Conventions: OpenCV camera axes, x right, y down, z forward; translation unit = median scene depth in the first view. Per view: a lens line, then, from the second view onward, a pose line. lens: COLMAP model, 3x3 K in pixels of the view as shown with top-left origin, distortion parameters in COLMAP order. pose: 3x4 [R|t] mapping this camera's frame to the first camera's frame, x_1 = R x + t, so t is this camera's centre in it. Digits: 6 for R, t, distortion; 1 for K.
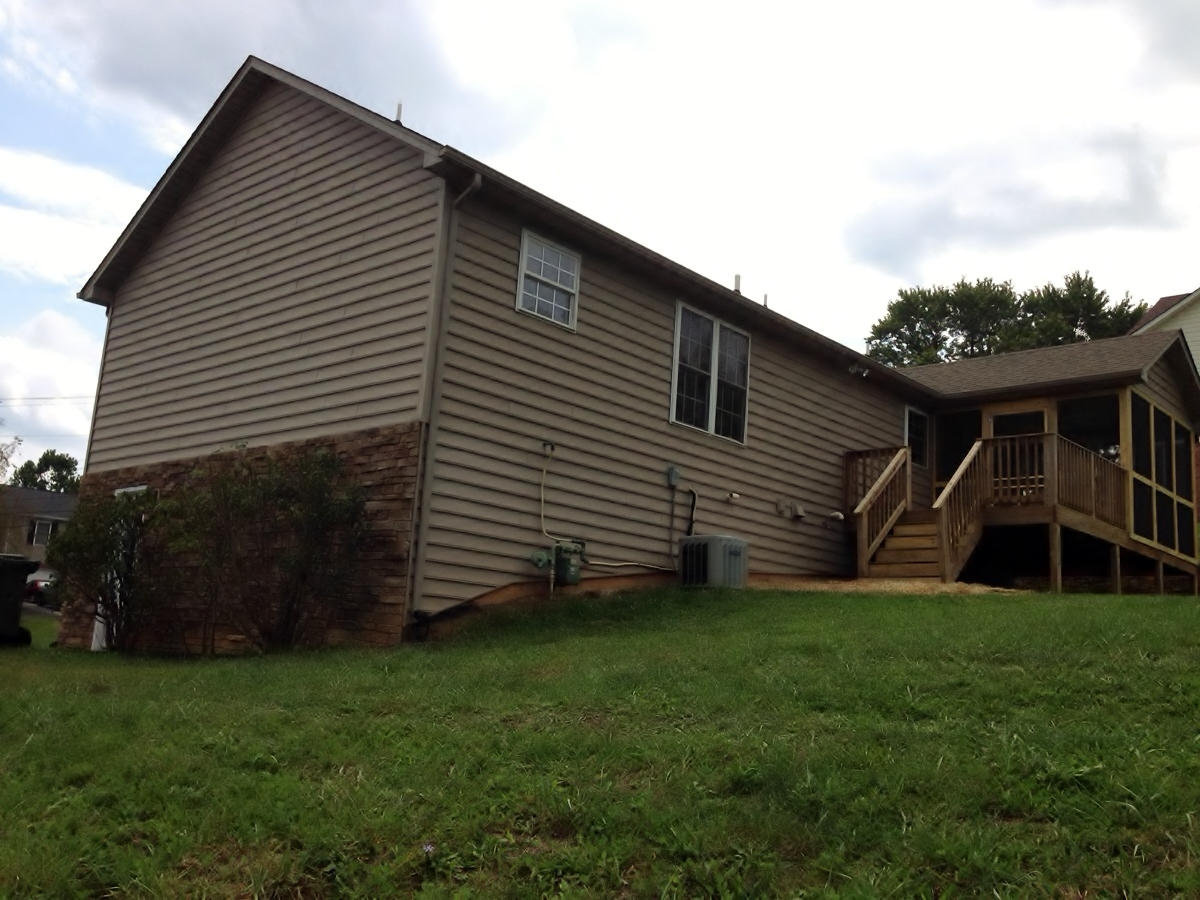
lens RADIAL K [[1073.3, 0, 600.0], [0, 1073.3, 450.0], [0, 0, 1]] dist [0.114982, -0.188146]
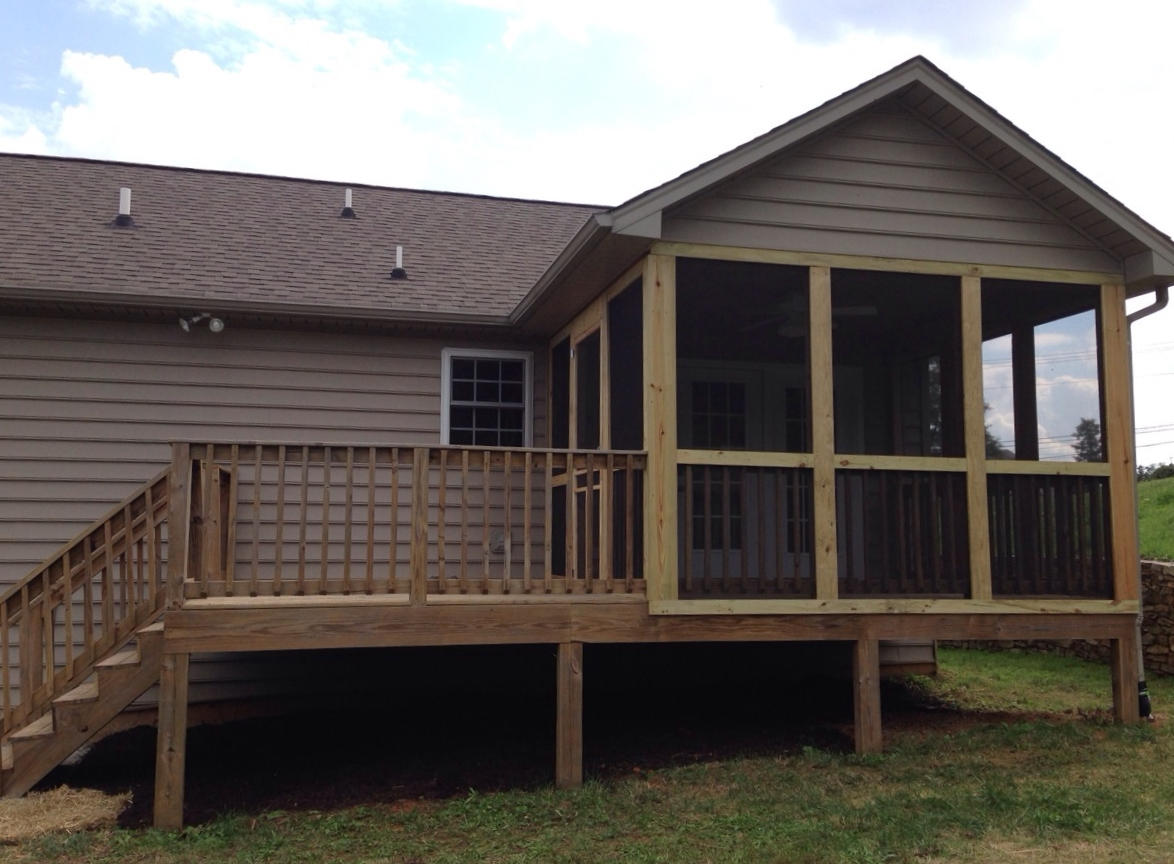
lens RADIAL K [[1112.2, 0, 587.0], [0, 1112.2, 432.0], [0, 0, 1]] dist [0.077969, -0.007894]
pose [[0.824392, -0.119138, -0.553339, 0.697356], [0.158818, 0.987014, 0.024102, -0.002104], [0.543282, -0.107750, 0.832607, 0.630127]]
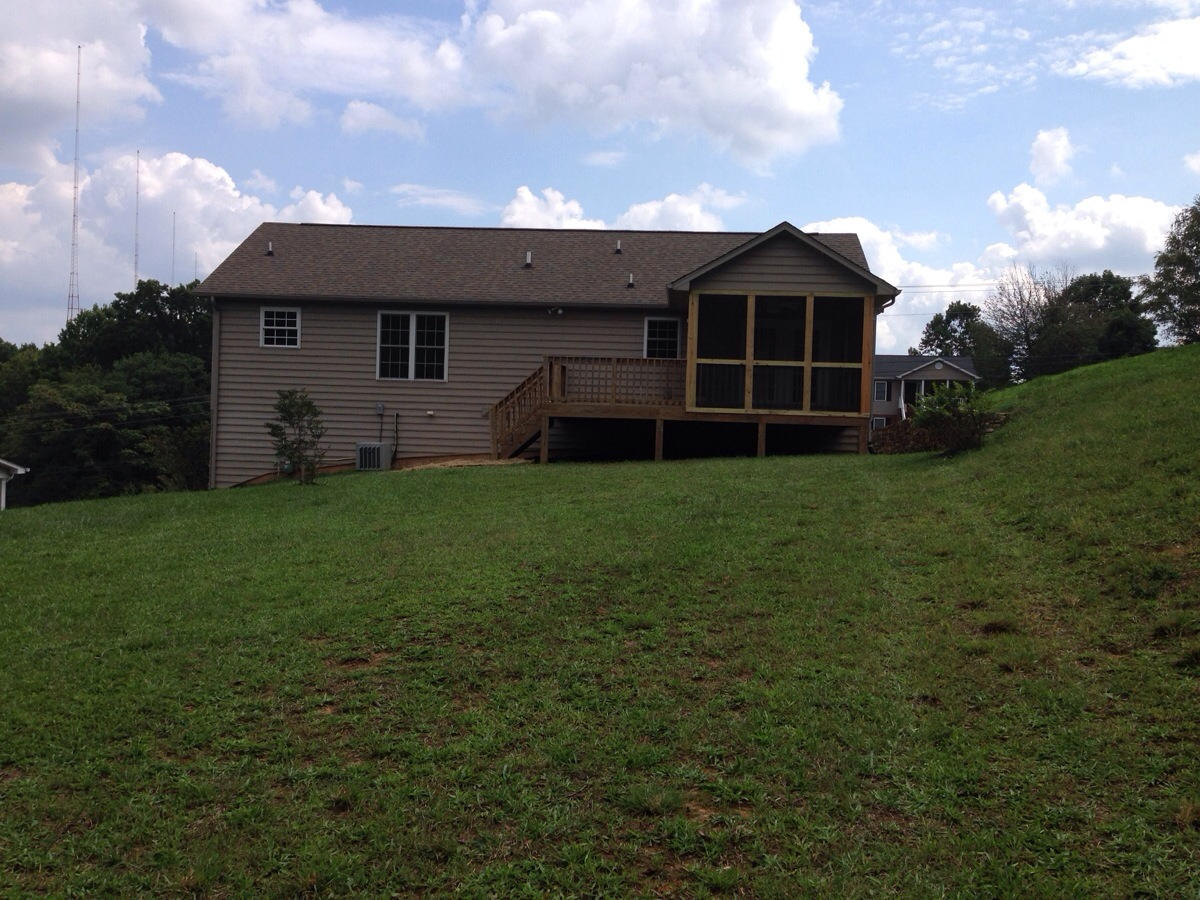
lens RADIAL K [[1073.3, 0, 600.0], [0, 1073.3, 450.0], [0, 0, 1]] dist [0.114982, -0.188146]
pose [[0.610633, -0.036706, -0.791063, 1.422994], [0.163006, 0.983360, 0.080197, 0.005855], [0.774956, -0.177919, 0.606455, 0.124531]]
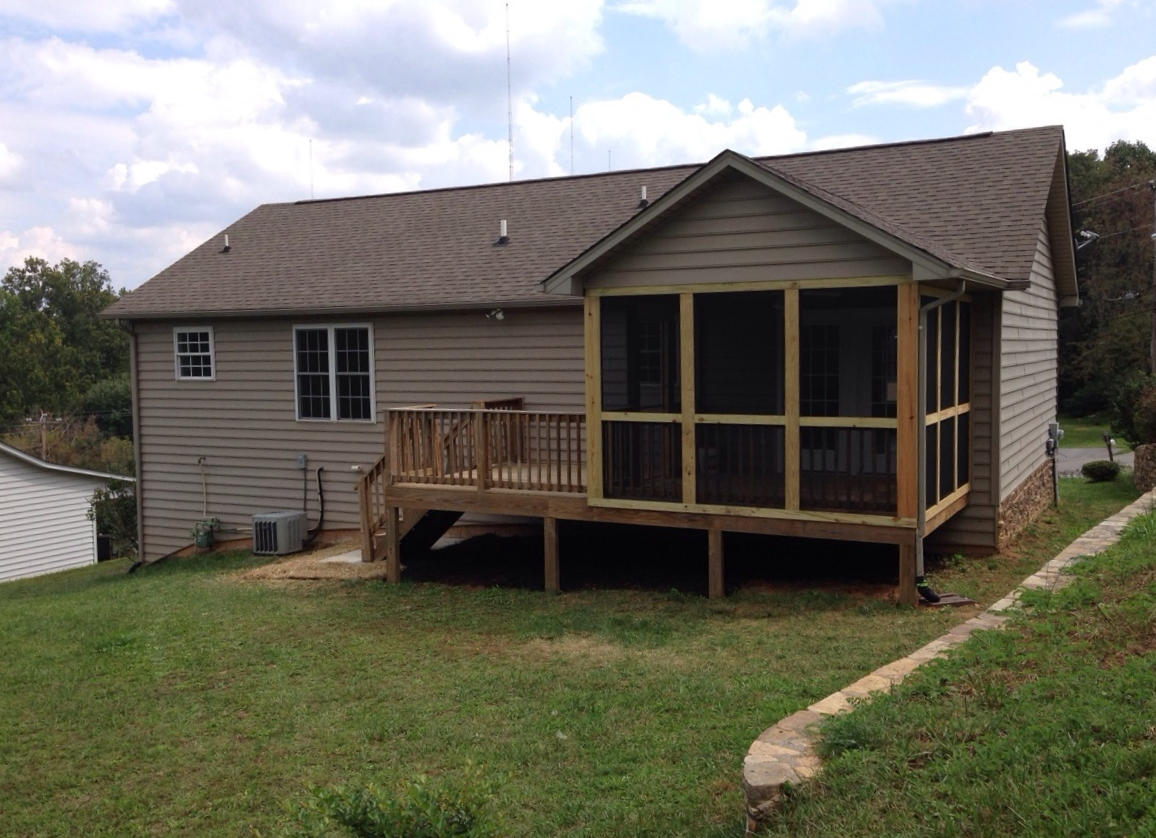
lens RADIAL K [[1083.0, 0, 591.2], [0, 1083.0, 417.6], [0, 0, 1]] dist [0.074988, 0.002424]
pose [[0.242089, -0.005680, -0.970237, 1.183413], [0.218125, 0.974704, 0.048719, -0.012590], [0.945417, -0.223428, 0.237204, 0.830311]]
